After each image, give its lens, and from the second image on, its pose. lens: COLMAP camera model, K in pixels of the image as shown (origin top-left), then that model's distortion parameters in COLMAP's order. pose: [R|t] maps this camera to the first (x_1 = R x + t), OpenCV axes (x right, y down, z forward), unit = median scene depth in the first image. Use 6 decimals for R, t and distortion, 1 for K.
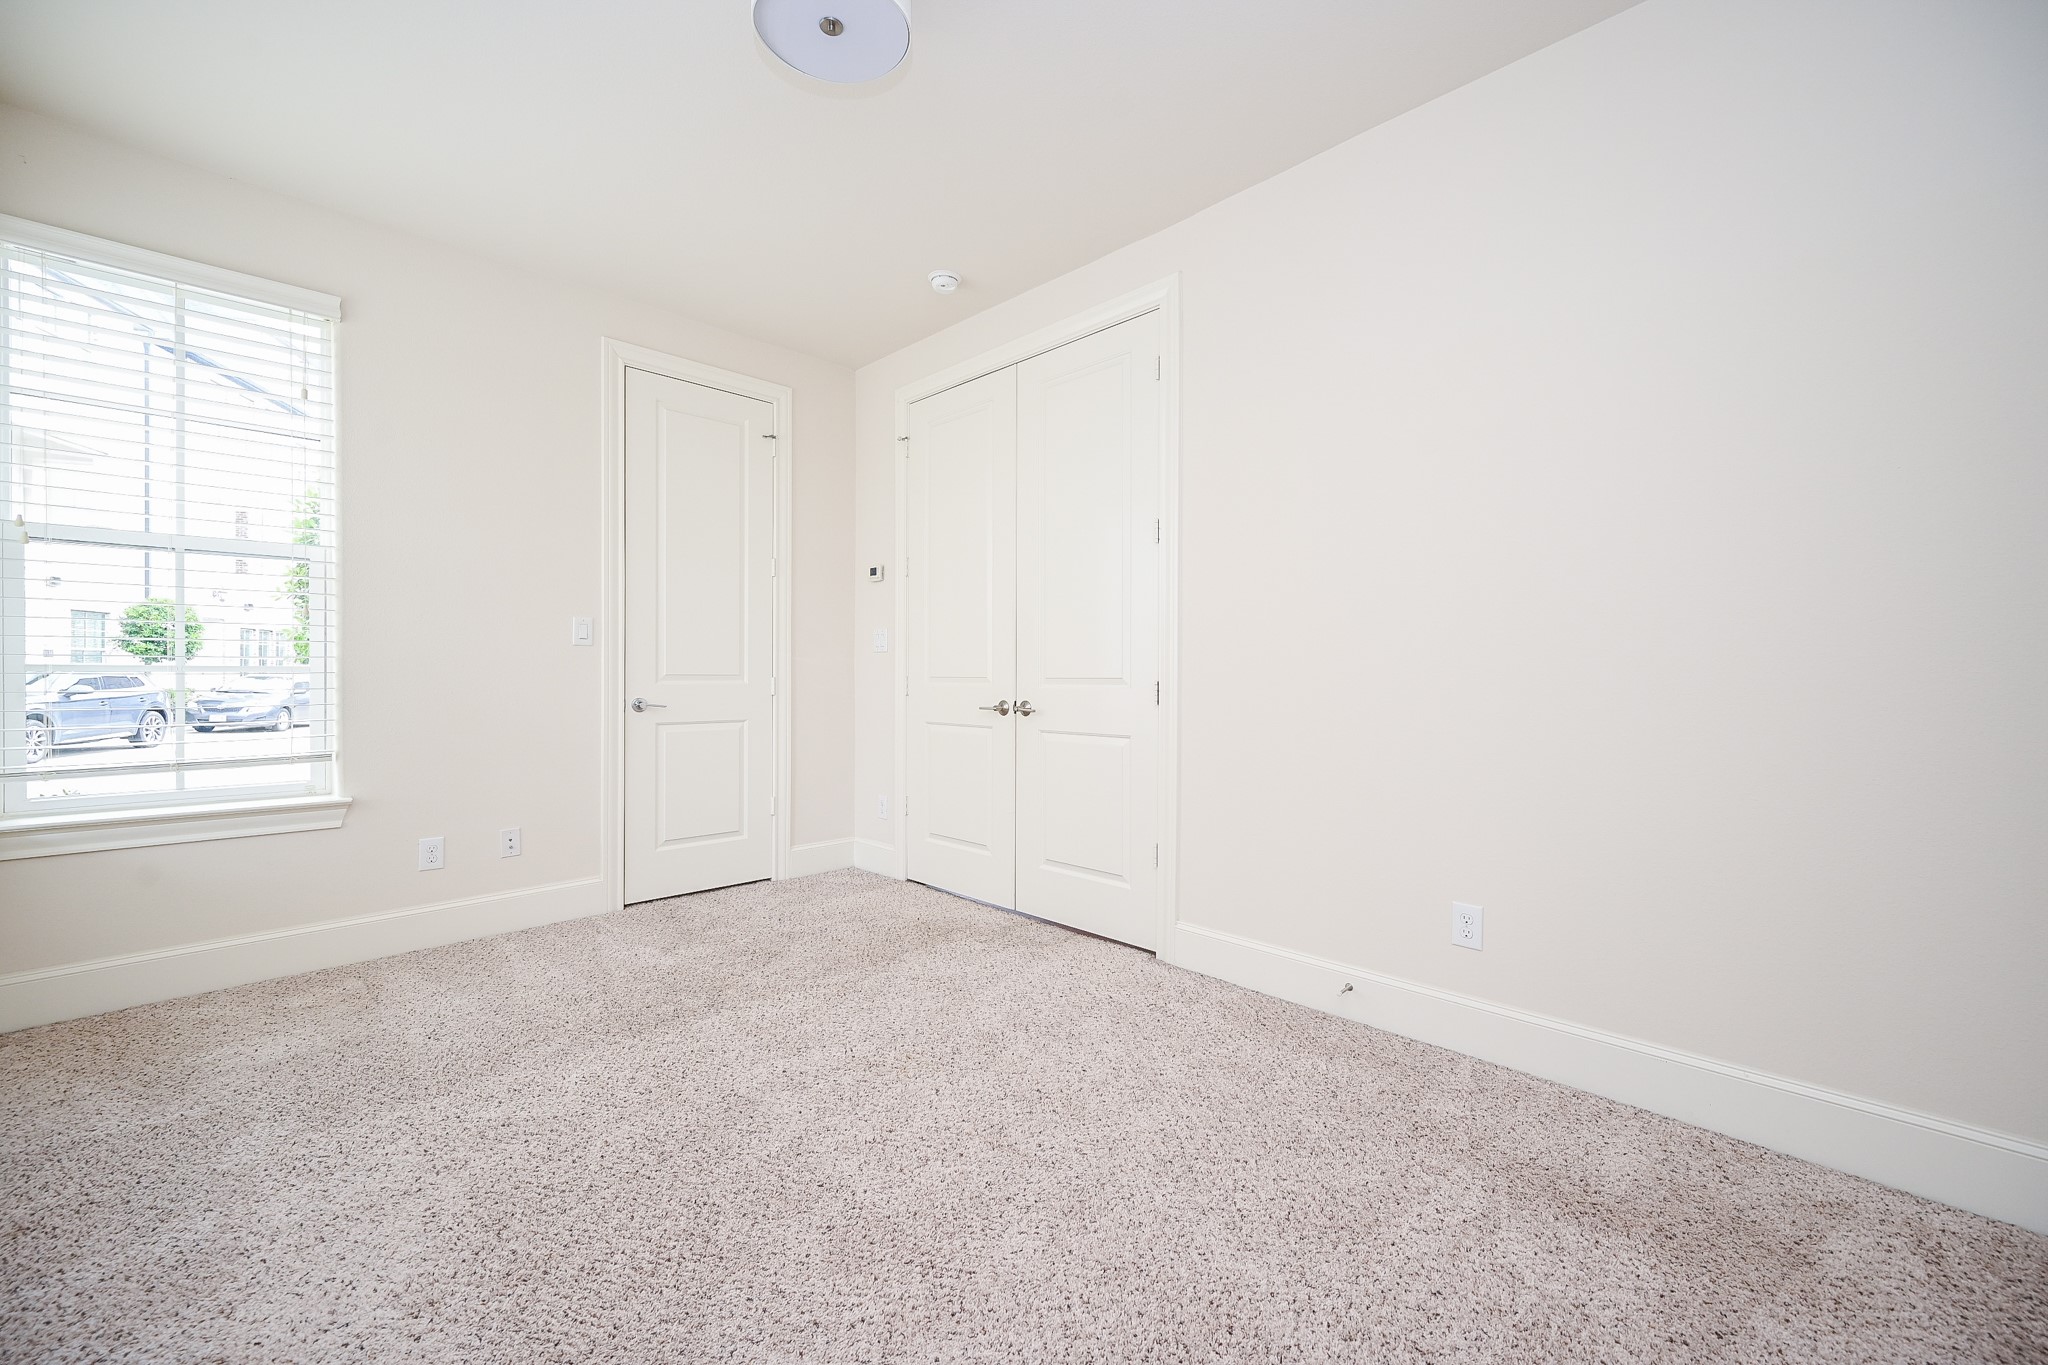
lens RADIAL K [[816.6, 0, 1024.0], [0, 816.6, 682.5], [0, 0, 1]] dist [-0.000989, 0.000073]
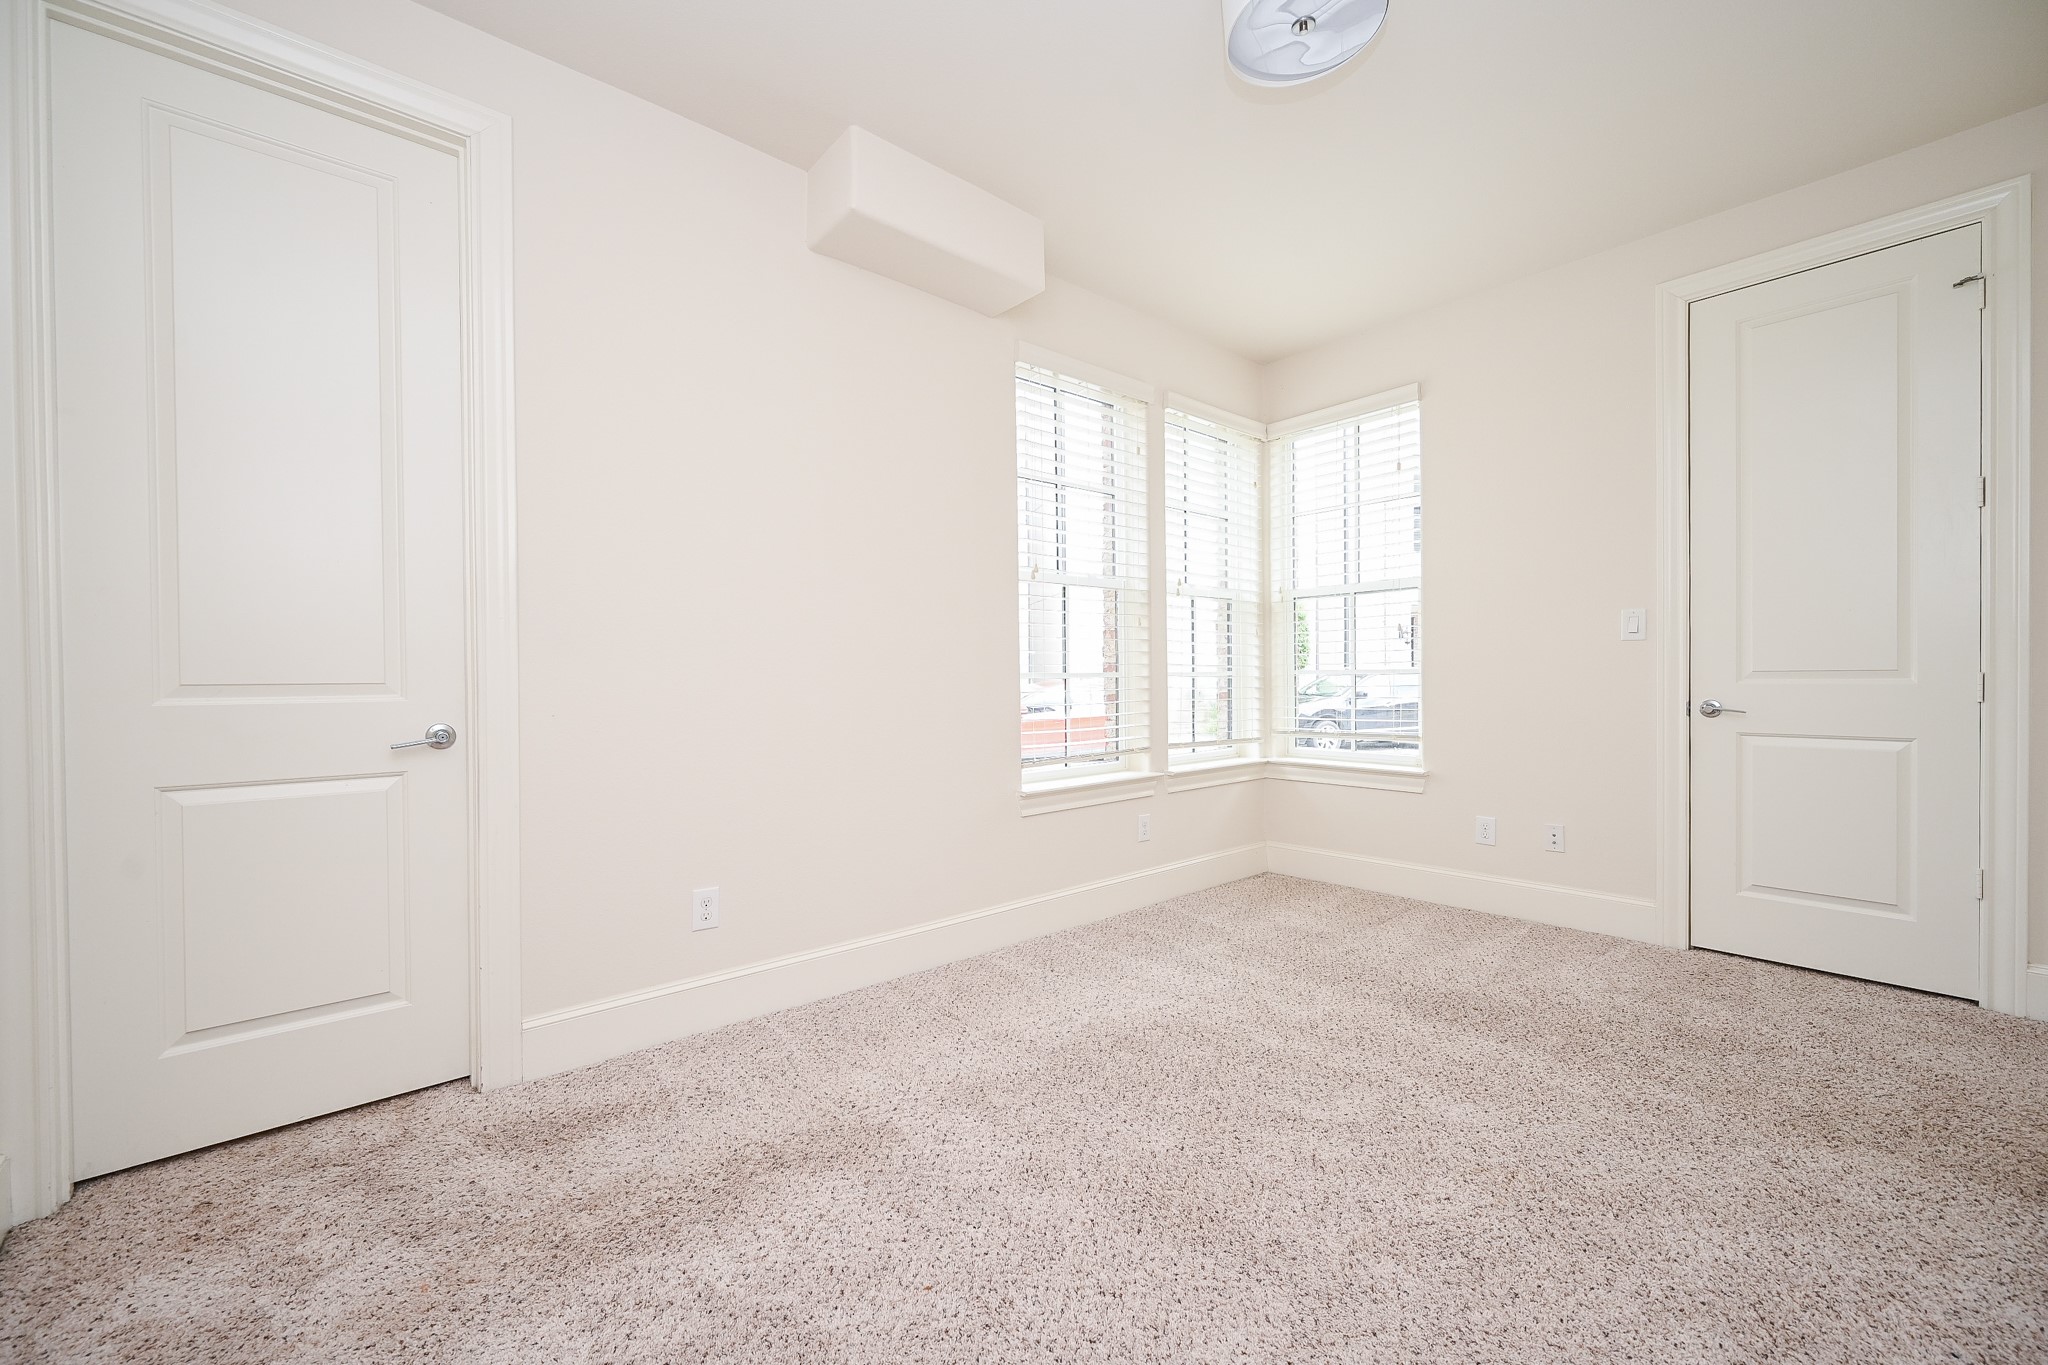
lens RADIAL K [[816.6, 0, 1024.0], [0, 816.6, 682.5], [0, 0, 1]] dist [-0.000989, 0.000073]
pose [[-0.075696, 0.003686, -0.997124, 0.414772], [-0.001381, 0.999992, 0.003802, -0.000599], [0.997130, 0.001665, -0.075690, 0.393809]]
